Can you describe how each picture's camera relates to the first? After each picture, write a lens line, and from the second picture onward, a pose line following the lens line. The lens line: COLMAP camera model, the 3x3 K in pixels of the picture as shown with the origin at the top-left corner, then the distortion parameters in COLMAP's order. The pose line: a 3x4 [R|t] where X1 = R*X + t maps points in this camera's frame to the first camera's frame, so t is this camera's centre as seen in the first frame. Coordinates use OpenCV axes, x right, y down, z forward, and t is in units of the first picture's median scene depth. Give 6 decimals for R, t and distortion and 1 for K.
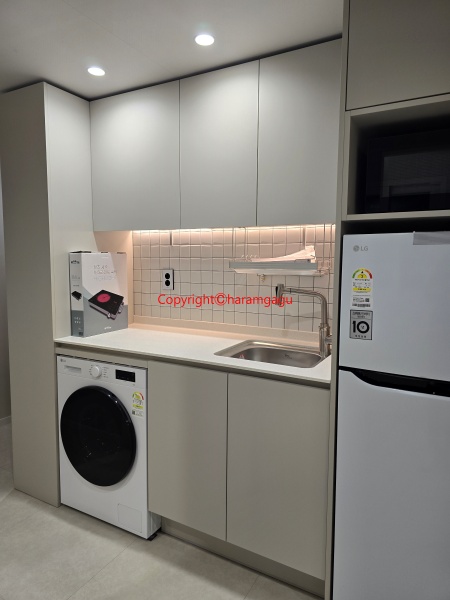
lens RADIAL K [[423.0, 0, 226.2], [0, 423.0, 298.7], [0, 0, 1]] dist [0.021342, 0.002458]
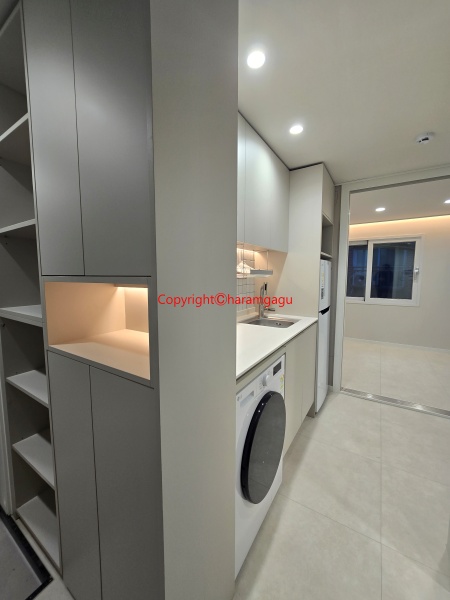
lens RADIAL K [[242.2, 0, 222.9], [0, 242.2, 294.9], [0, 0, 1]] dist [-0.000140, -0.000320]
pose [[0.038978, -0.080582, 0.995986, -0.919747], [0.086239, 0.993295, 0.076990, -0.090384], [-0.995512, 0.082892, 0.045666, 1.122179]]
